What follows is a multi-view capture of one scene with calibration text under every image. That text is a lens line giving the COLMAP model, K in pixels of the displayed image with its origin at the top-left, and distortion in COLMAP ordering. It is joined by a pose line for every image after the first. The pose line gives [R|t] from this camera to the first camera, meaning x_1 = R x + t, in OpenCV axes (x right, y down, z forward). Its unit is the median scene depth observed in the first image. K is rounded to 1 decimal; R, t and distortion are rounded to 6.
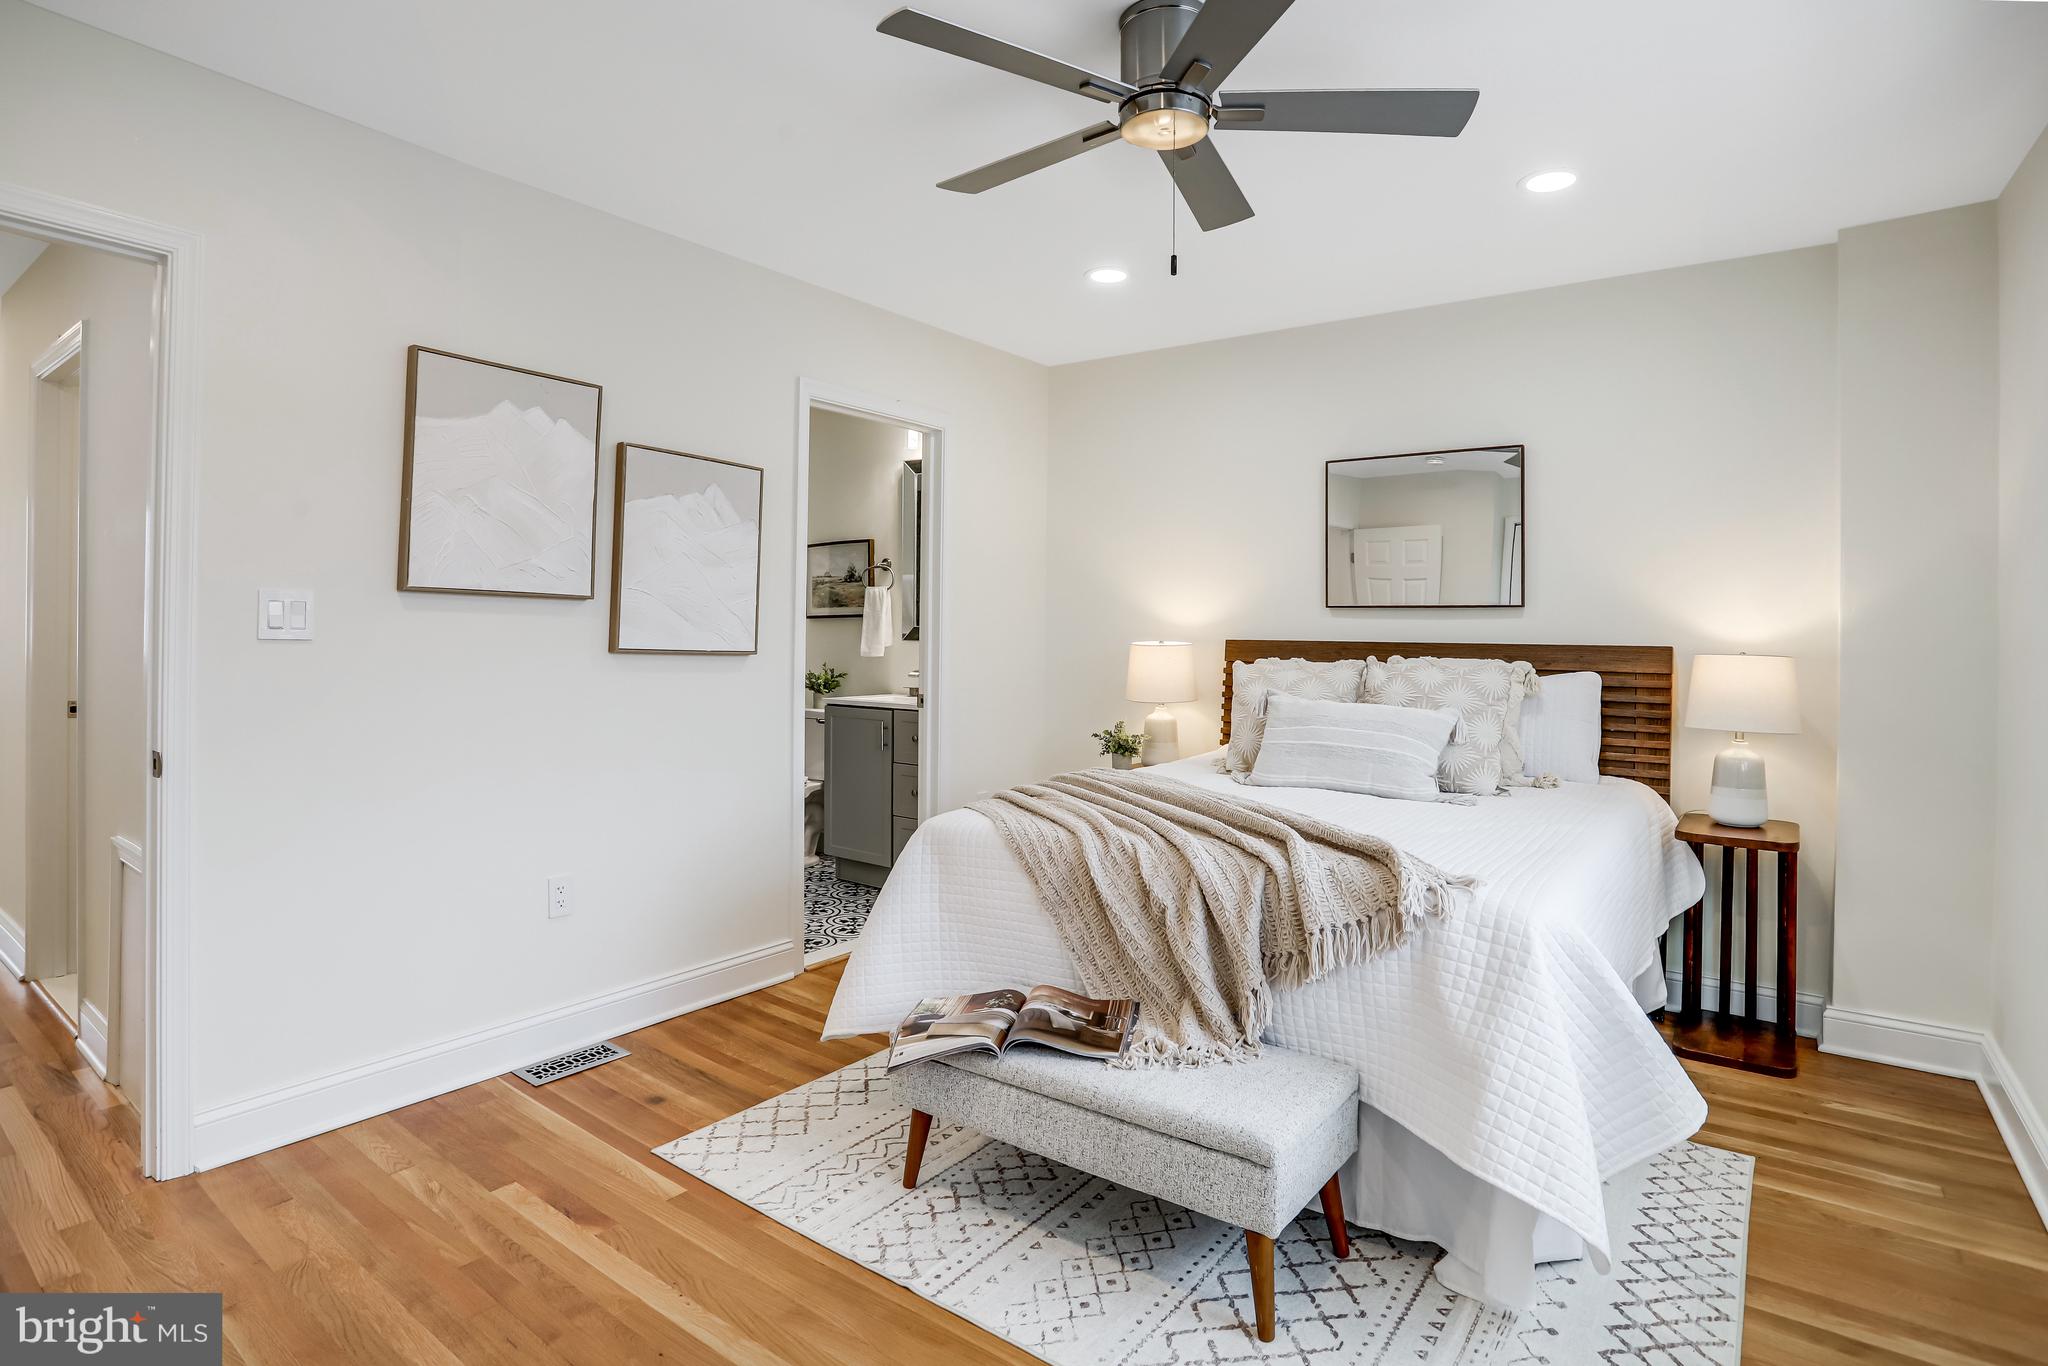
lens RADIAL K [[996.2, 0, 1025.5], [0, 996.2, 594.9], [0, 0, 1]] dist [0.001054, -0.041226]
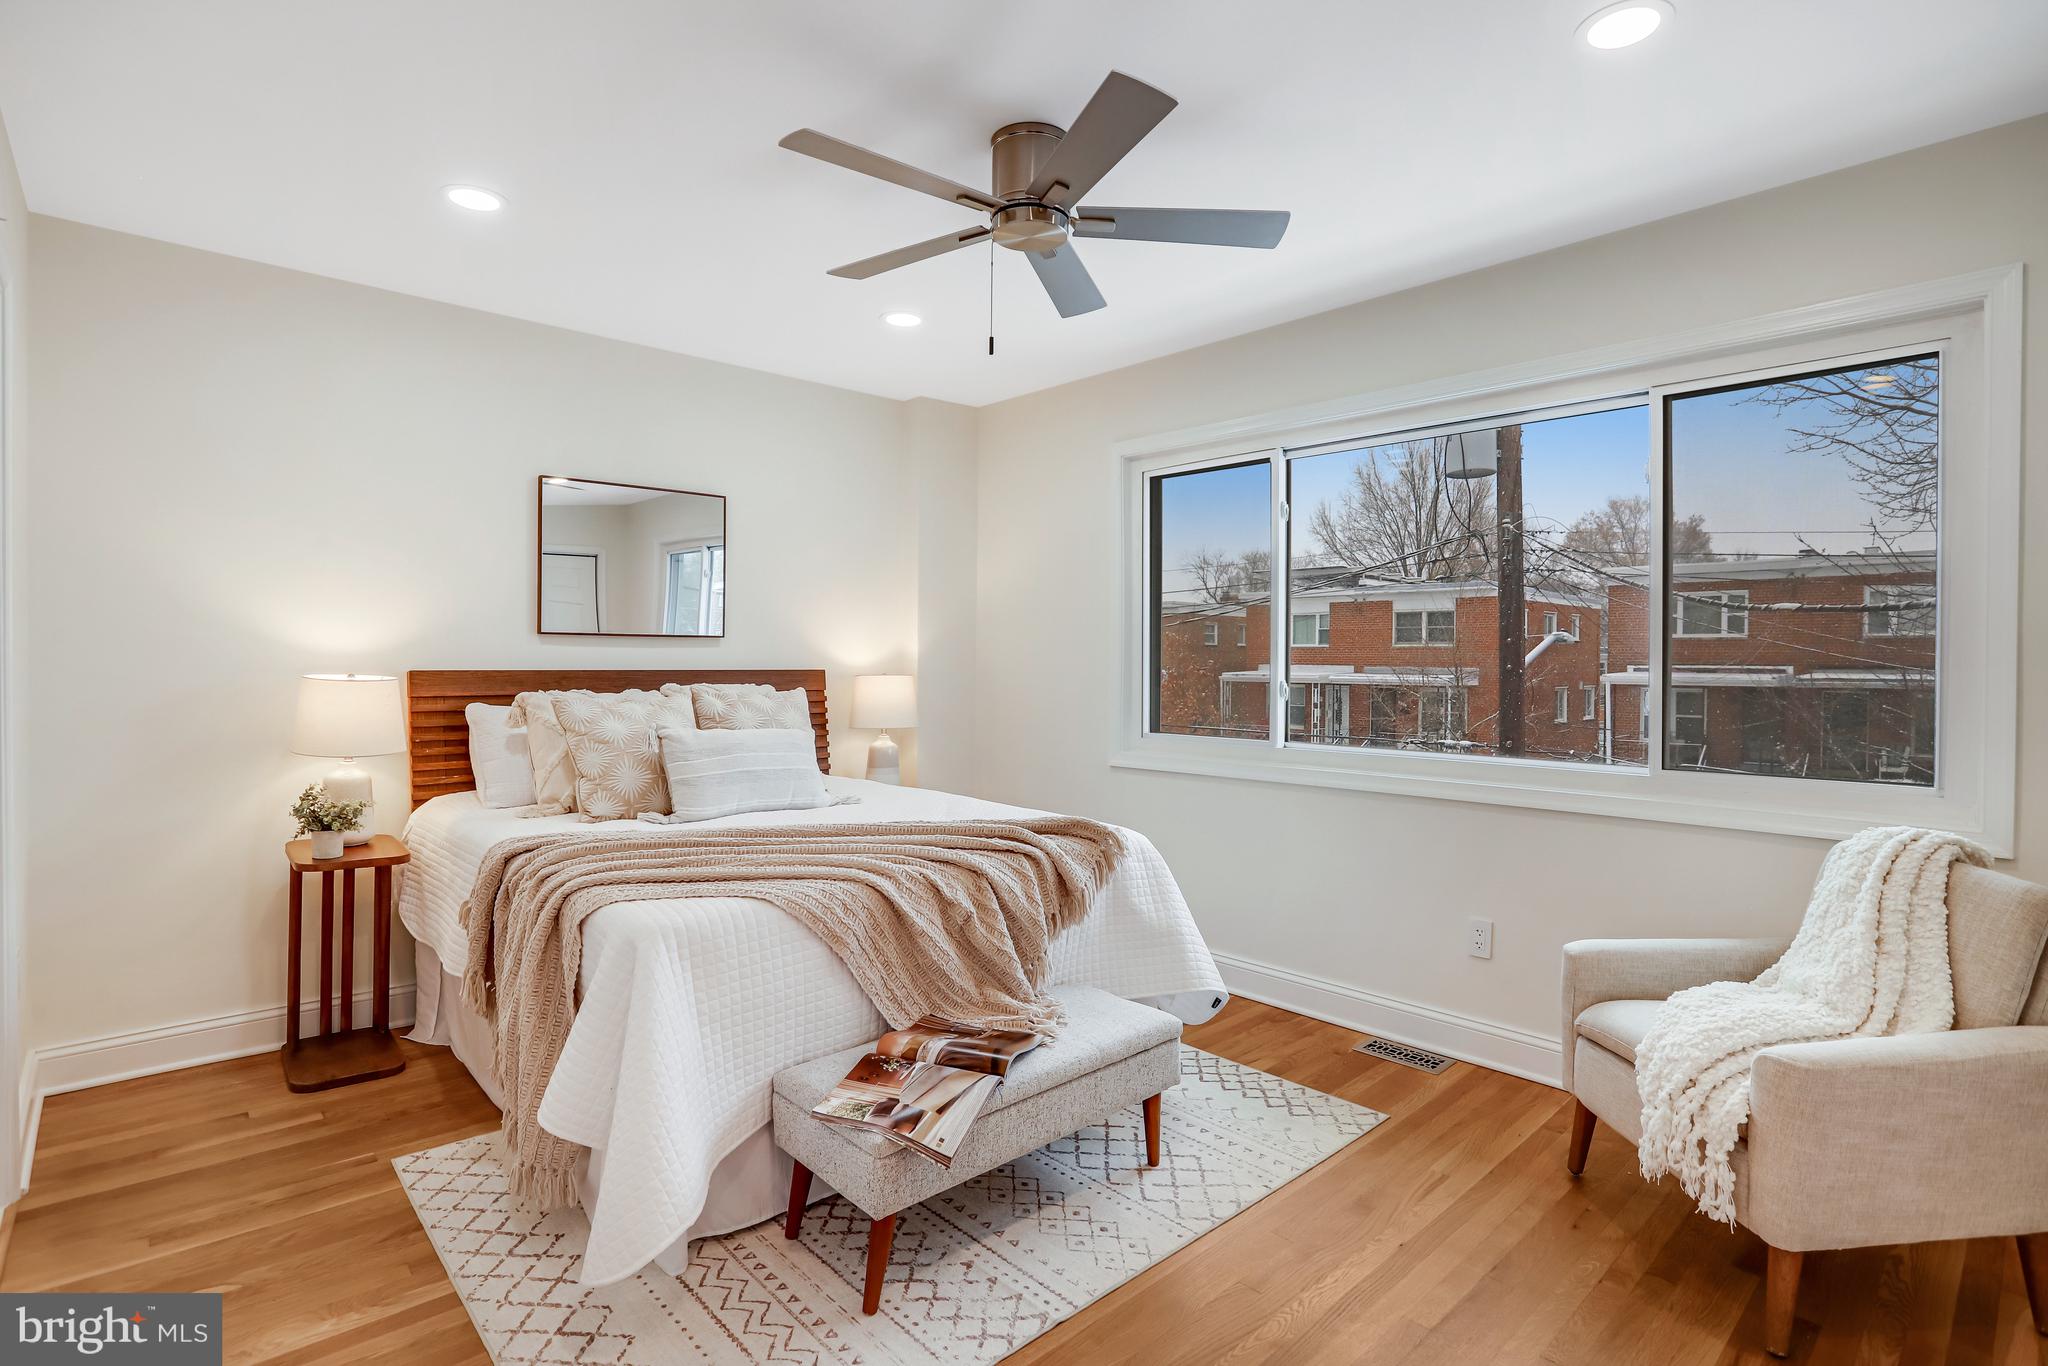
lens RADIAL K [[1005.0, 0, 1031.3], [0, 1005.0, 686.5], [0, 0, 1]] dist [-0.075965, 0.035220]
pose [[0.191589, -0.031383, 0.980973, -0.501081], [-0.032713, 0.998729, 0.038340, 0.012185], [-0.980930, -0.039436, 0.190319, 0.404314]]
